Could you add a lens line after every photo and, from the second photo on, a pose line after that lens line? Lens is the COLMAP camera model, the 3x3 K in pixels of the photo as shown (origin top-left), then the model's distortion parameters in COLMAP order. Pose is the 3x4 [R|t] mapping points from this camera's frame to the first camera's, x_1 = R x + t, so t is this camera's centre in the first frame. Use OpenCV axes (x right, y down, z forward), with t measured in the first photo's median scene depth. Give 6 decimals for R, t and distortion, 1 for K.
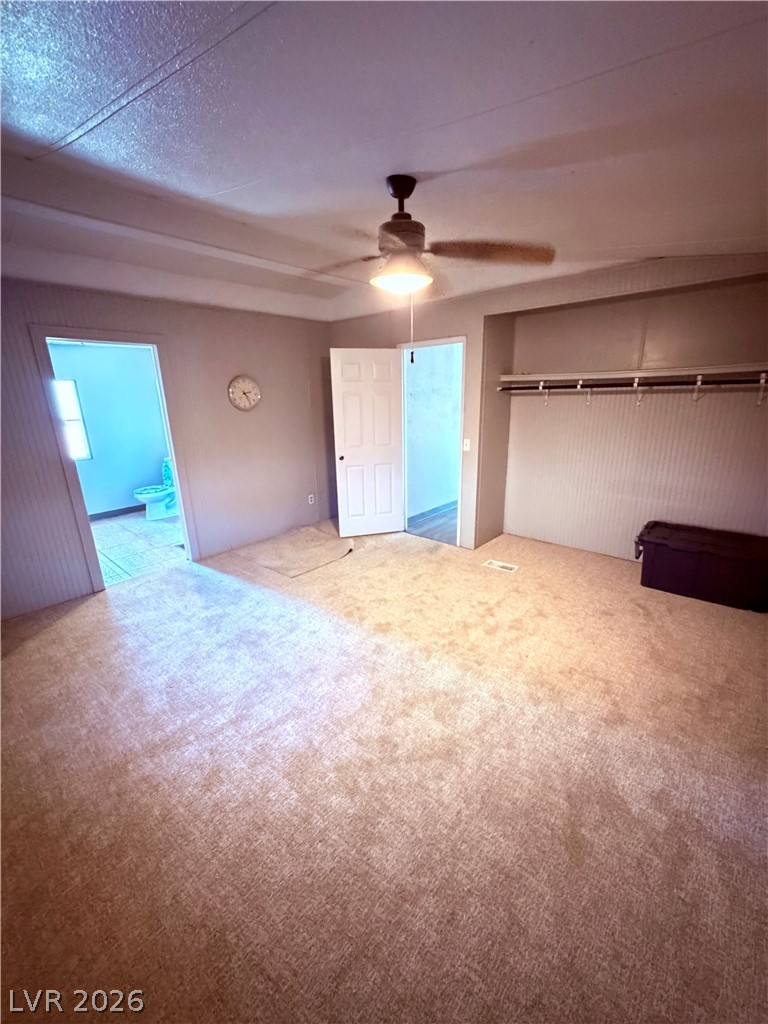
lens RADIAL K [[407.3, 0, 381.3], [0, 407.3, 513.7], [0, 0, 1]] dist [0.000244, 0.000110]
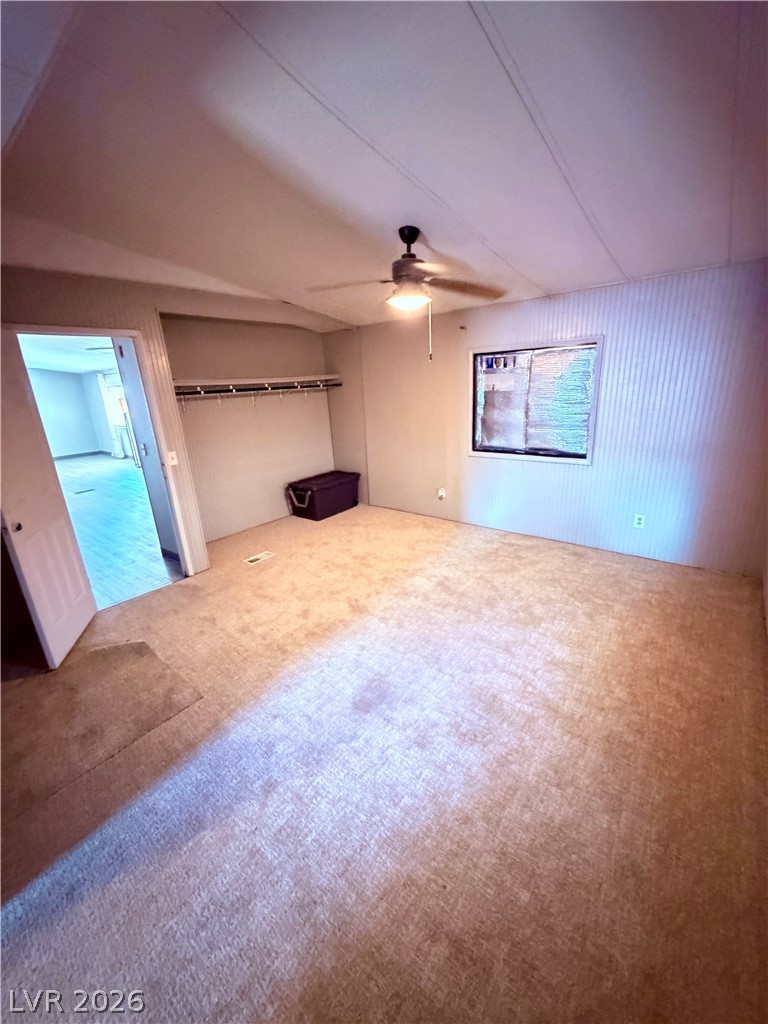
lens RADIAL K [[407.3, 0, 387.8], [0, 407.3, 511.3], [0, 0, 1]] dist [0.000244, 0.000110]
pose [[-0.042652, -0.276279, 0.960131, -0.883646], [0.336955, 0.900723, 0.274153, -0.198193], [-0.940554, 0.335214, 0.054676, 0.734382]]
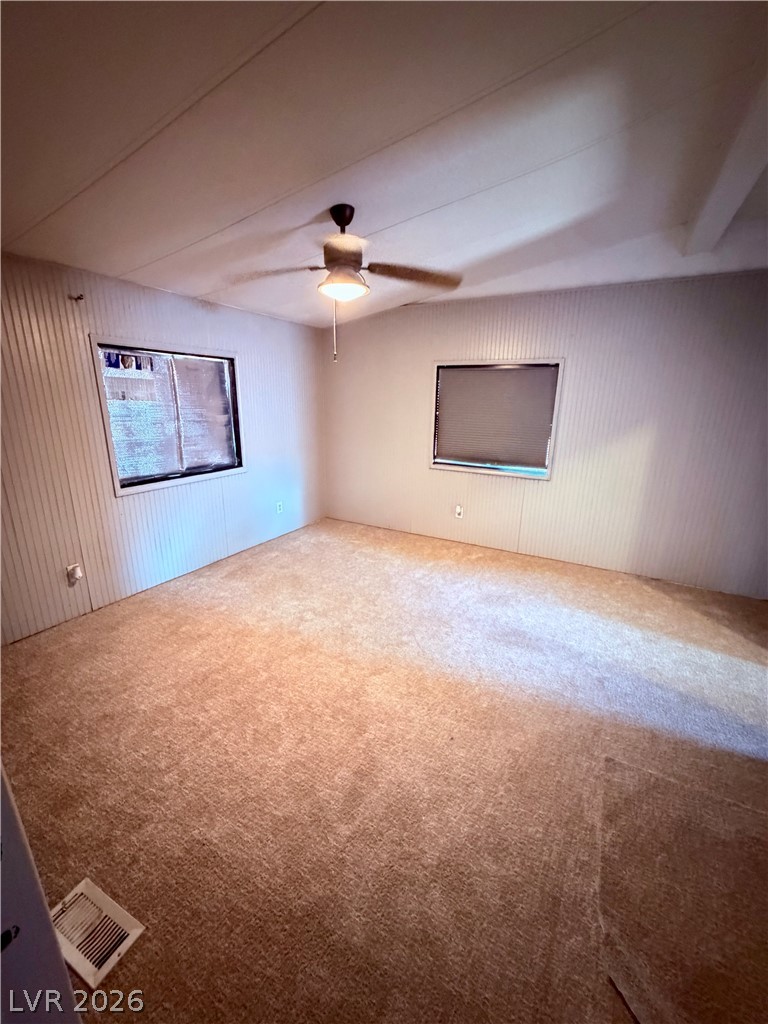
lens RADIAL K [[407.3, 0, 387.6], [0, 407.3, 508.0], [0, 0, 1]] dist [0.000244, 0.000110]
pose [[-0.975514, 0.065001, -0.210115, 0.134003], [-0.057557, 0.846590, 0.529124, -0.403254], [0.212275, 0.528261, -0.822119, 1.415020]]
